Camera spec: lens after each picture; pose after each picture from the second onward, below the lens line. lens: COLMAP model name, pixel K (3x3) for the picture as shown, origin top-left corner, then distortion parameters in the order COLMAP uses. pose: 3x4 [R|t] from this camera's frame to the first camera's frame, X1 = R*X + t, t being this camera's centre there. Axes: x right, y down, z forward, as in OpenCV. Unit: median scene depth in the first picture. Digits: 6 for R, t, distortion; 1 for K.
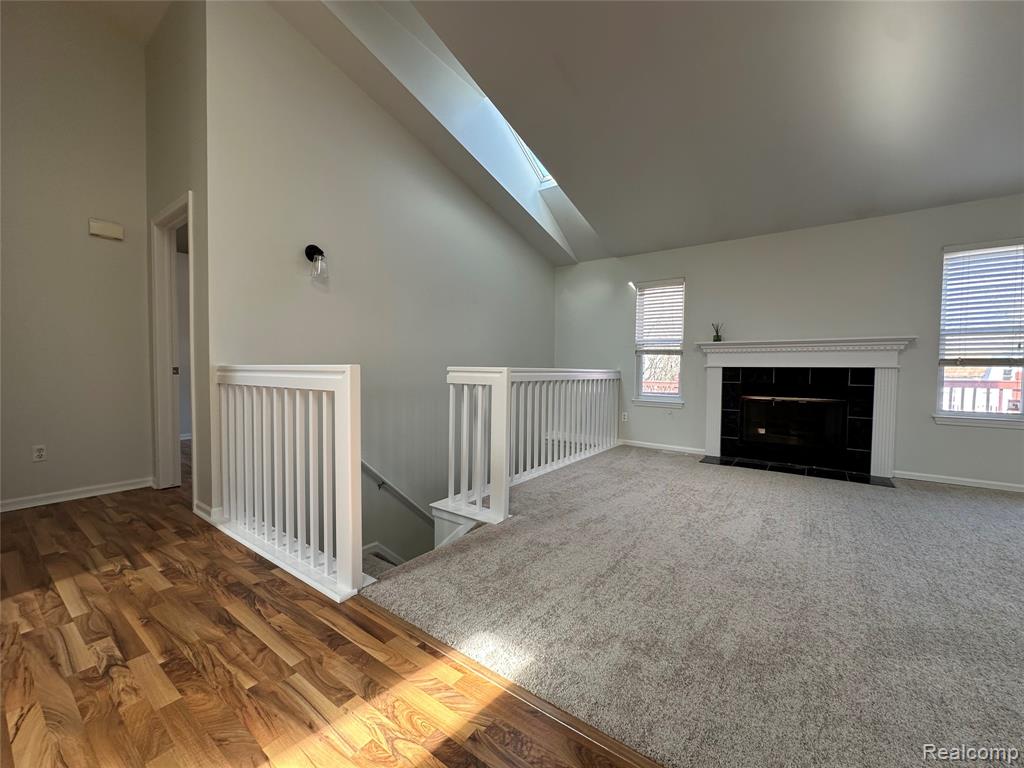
lens RADIAL K [[408.8, 0, 512.8], [0, 408.8, 386.6], [0, 0, 1]] dist [-0.000779, 0.000583]
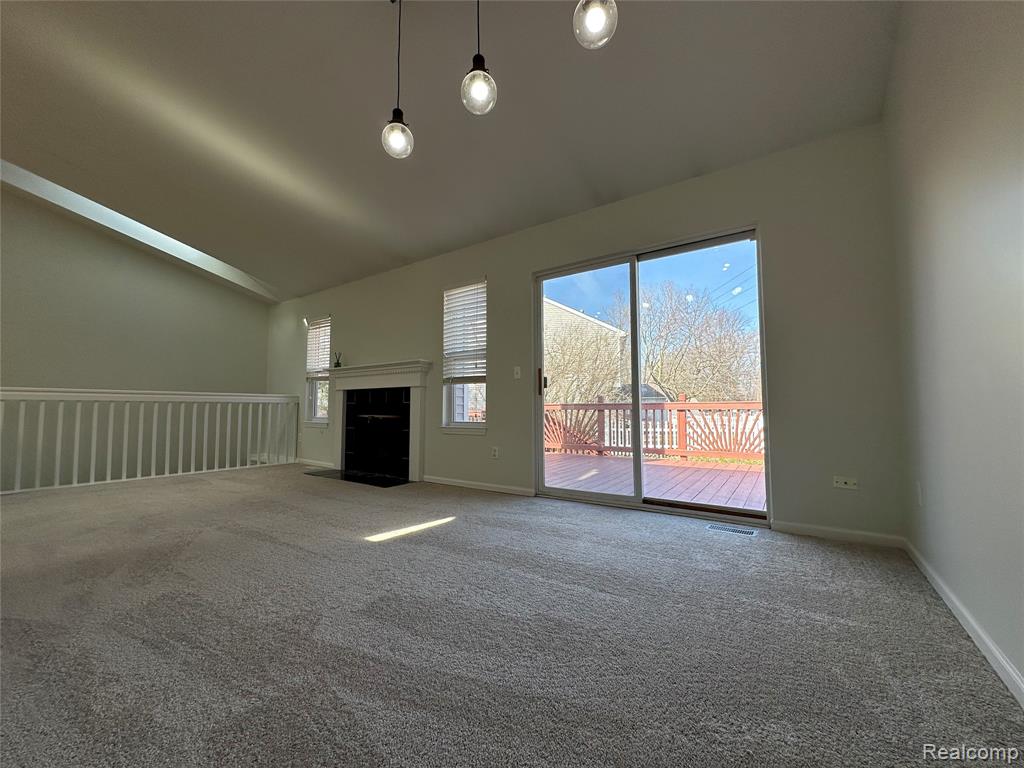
lens RADIAL K [[408.8, 0, 505.4], [0, 408.8, 383.7], [0, 0, 1]] dist [-0.000779, 0.000583]
pose [[0.999842, -0.010703, 0.014189, 0.991993], [0.012055, 0.995020, -0.098940, 0.055685], [-0.013059, 0.099096, 0.994992, -0.152045]]
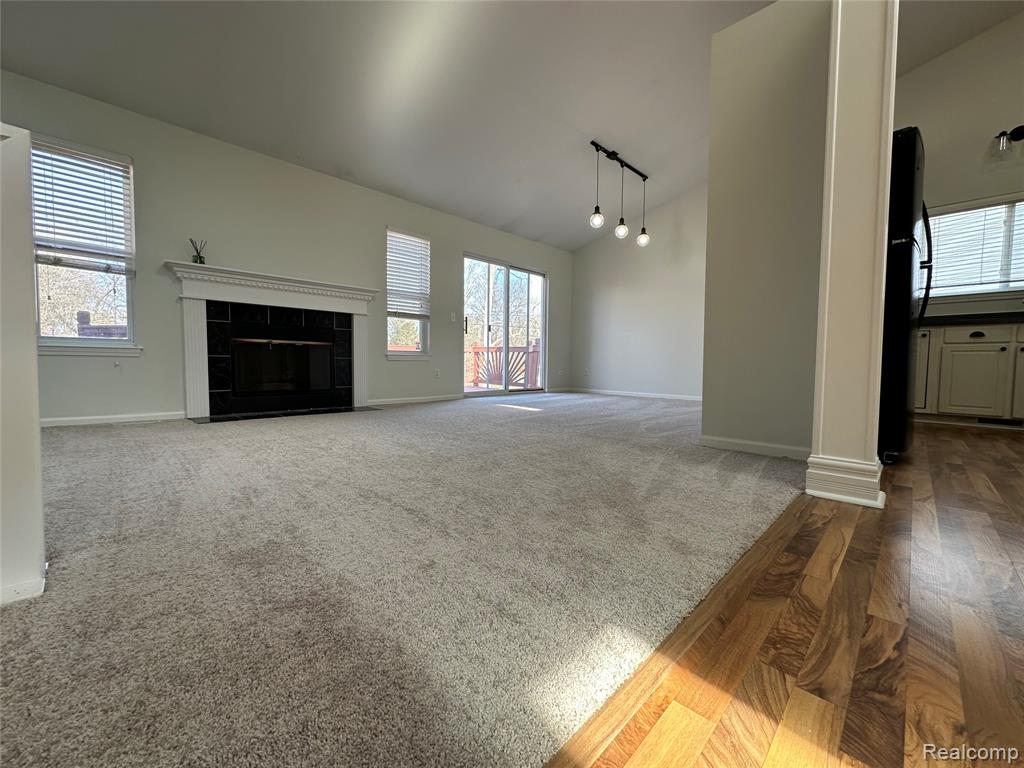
lens RADIAL K [[408.8, 0, 515.1], [0, 408.8, 382.9], [0, 0, 1]] dist [-0.000779, 0.000583]
pose [[0.151105, -0.053625, 0.987062, -0.174585], [0.031780, 0.998275, 0.049370, 0.092836], [-0.988007, 0.023908, 0.152549, 0.325261]]
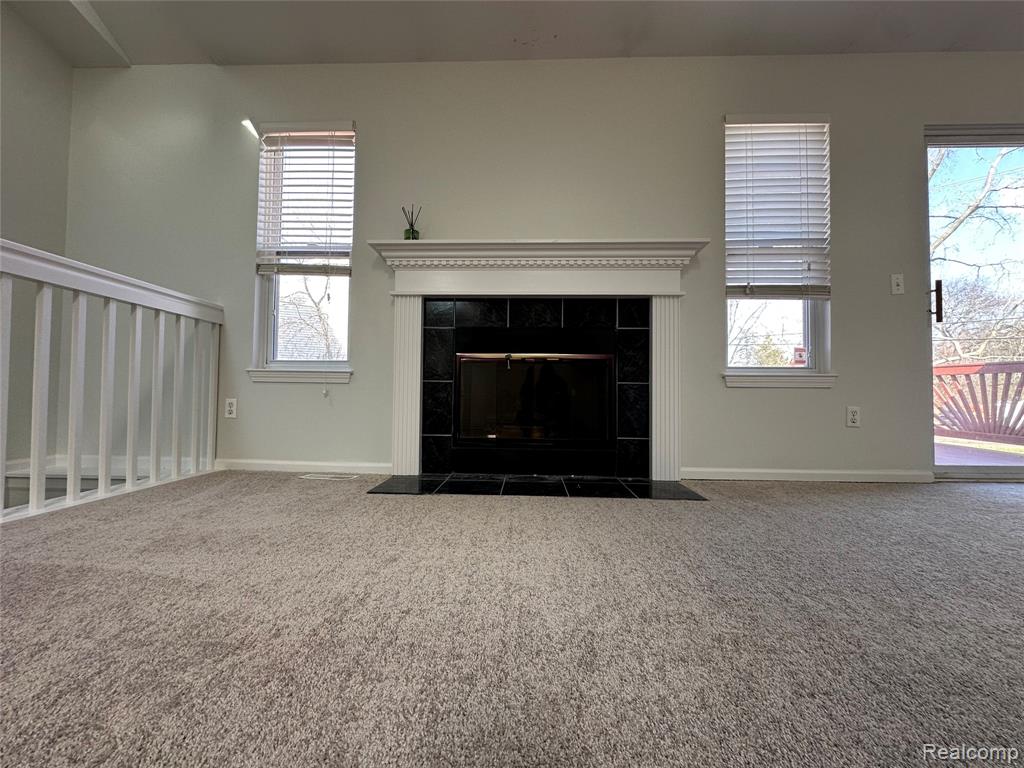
lens RADIAL K [[408.8, 0, 510.8], [0, 408.8, 385.0], [0, 0, 1]] dist [-0.000779, 0.000583]
pose [[0.829362, 0.015086, 0.558508, 0.336279], [0.018340, 0.998362, -0.054200, 0.096151], [-0.558411, 0.055195, 0.827726, 0.548537]]
